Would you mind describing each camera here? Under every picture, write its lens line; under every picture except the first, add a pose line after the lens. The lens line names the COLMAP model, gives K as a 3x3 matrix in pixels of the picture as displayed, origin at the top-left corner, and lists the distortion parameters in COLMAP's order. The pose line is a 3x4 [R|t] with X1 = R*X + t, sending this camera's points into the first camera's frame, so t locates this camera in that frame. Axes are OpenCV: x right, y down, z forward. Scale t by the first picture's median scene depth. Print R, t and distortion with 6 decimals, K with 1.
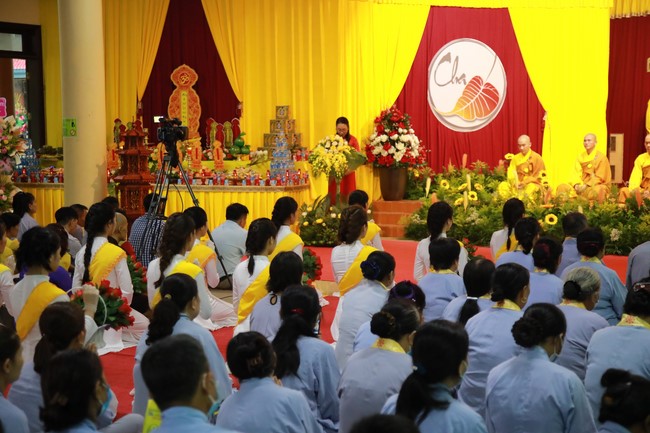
lens RADIAL K [[1241.1, 0, 325.0], [0, 1241.1, 216.5], [0, 0, 1]] dist [0.630175, 0.046337]
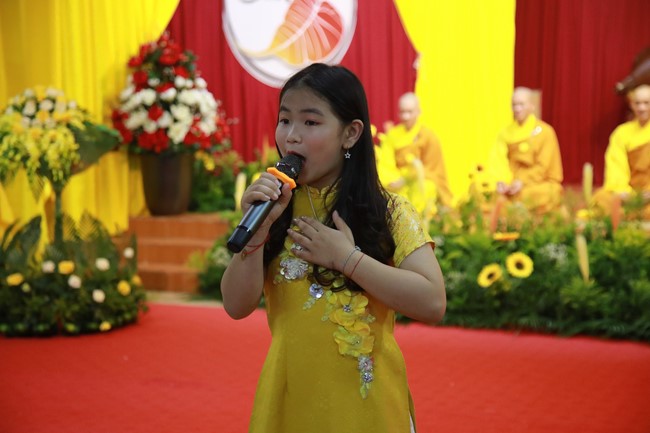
lens RADIAL K [[1271.7, 0, 325.0], [0, 1271.7, 216.5], [0, 0, 1]] dist [0.359423, 0.002189]
pose [[0.977666, -0.026166, 0.208530, 0.006732], [0.021394, 0.999456, 0.025108, -0.025197], [-0.209074, -0.020086, 0.977694, 0.464397]]
